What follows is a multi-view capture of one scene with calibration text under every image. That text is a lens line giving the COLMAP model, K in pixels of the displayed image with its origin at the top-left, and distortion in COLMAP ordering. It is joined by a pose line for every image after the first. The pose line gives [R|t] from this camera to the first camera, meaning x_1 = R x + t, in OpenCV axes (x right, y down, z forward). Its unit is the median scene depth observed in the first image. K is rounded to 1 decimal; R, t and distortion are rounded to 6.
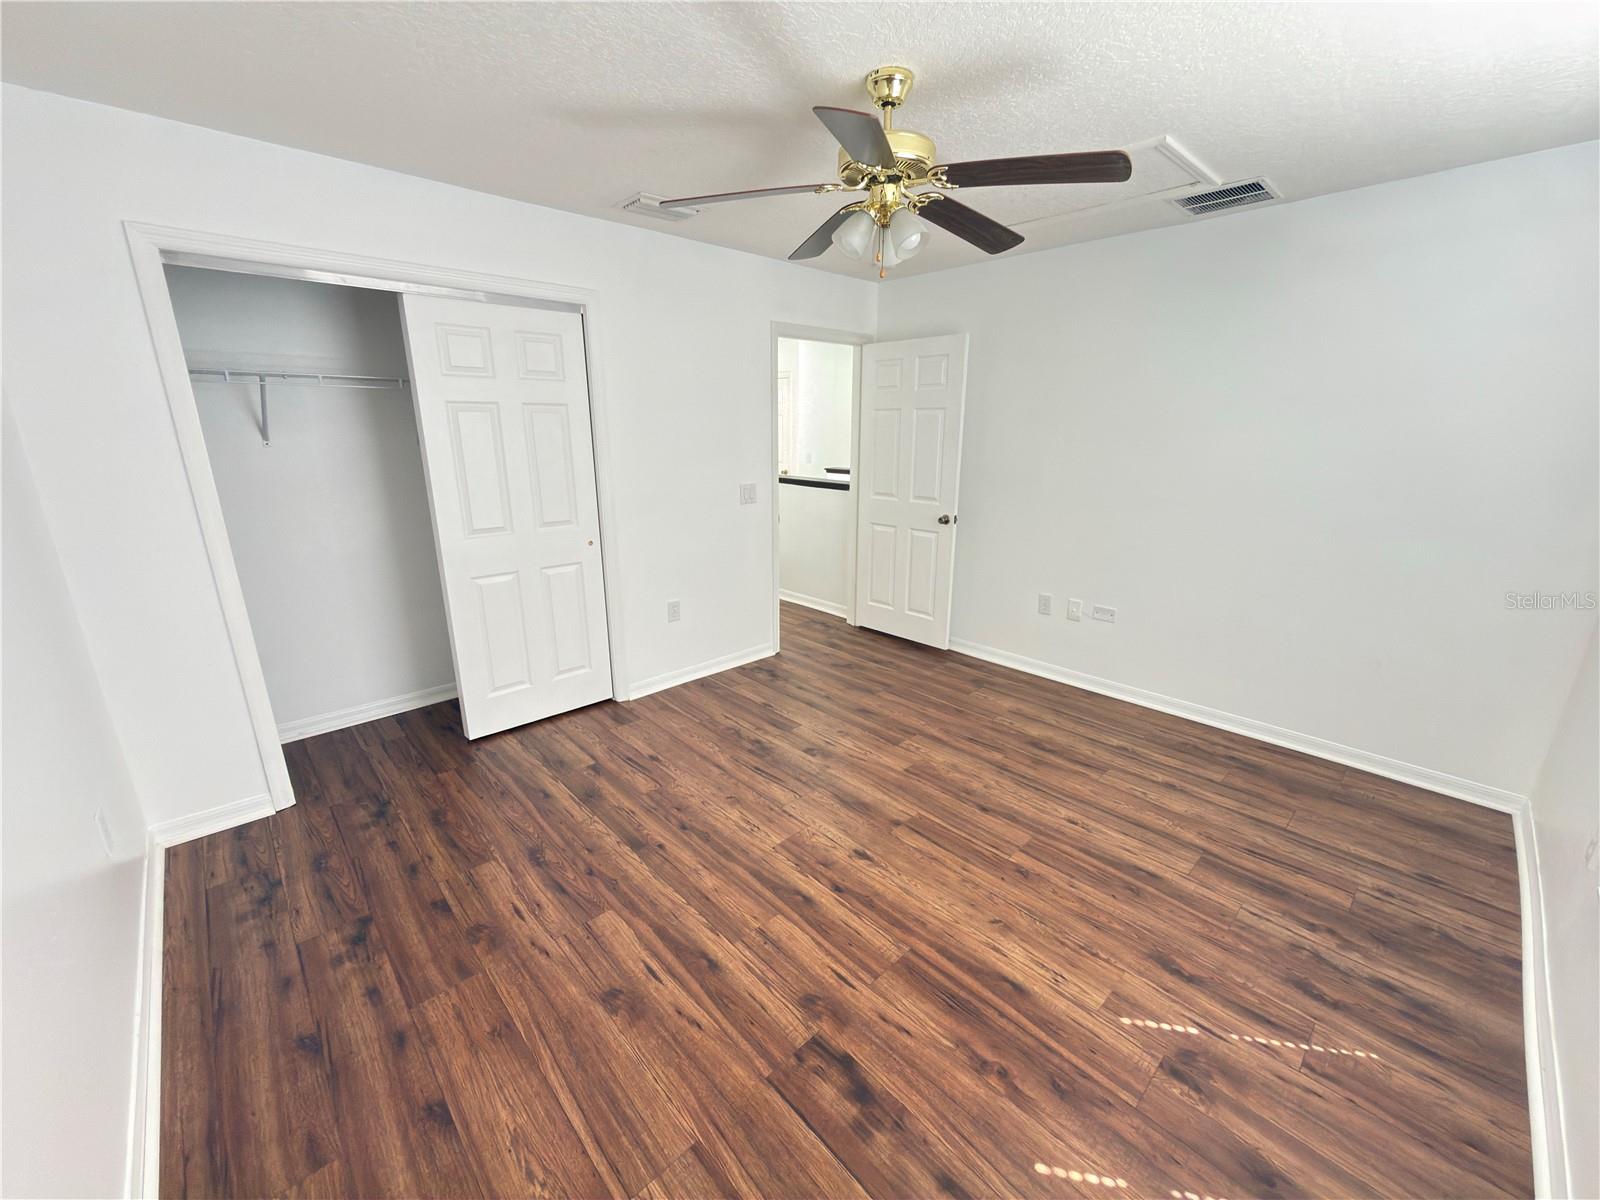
lens RADIAL K [[640.6, 0, 799.6], [0, 640.6, 596.7], [0, 0, 1]] dist [-0.000311, 0.000018]
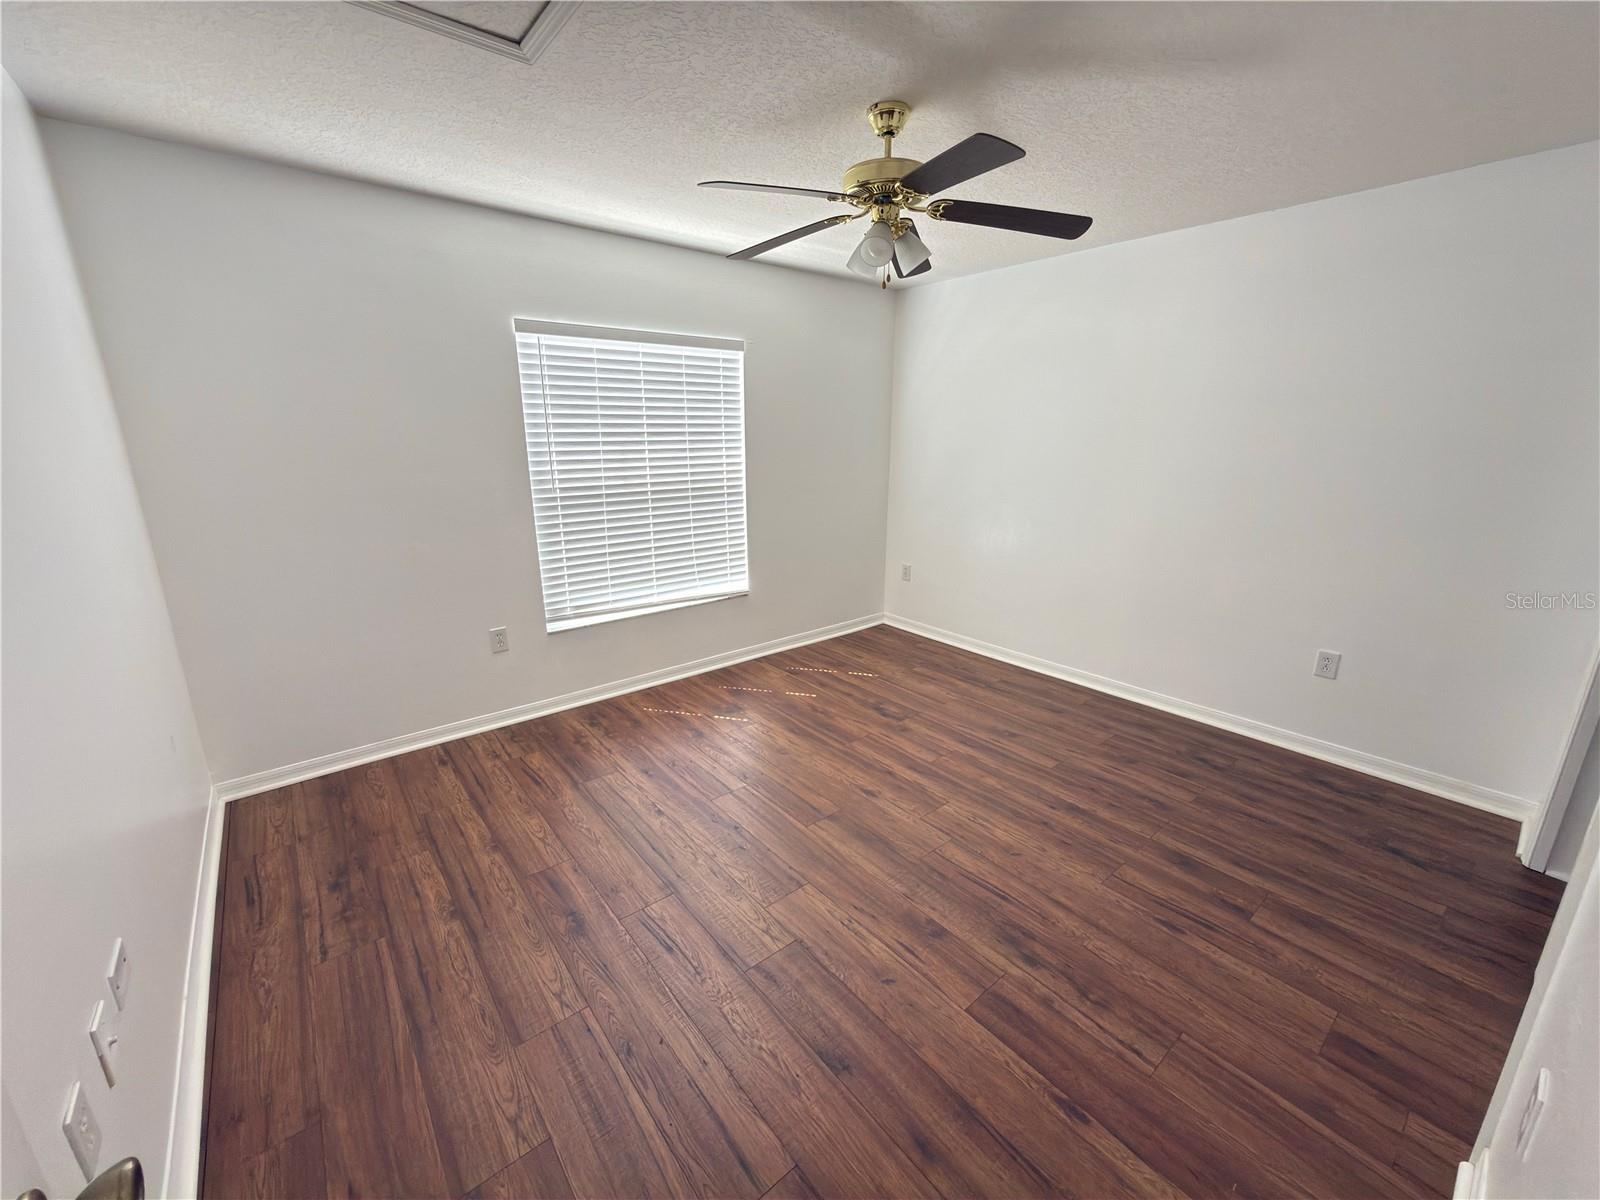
lens RADIAL K [[640.6, 0, 799.6], [0, 640.6, 596.7], [0, 0, 1]] dist [-0.000311, 0.000018]
pose [[-0.997649, -0.021303, 0.065132, 0.159298], [0.013945, 0.867452, 0.497325, -0.498683], [-0.067094, 0.497064, -0.865116, 1.878229]]
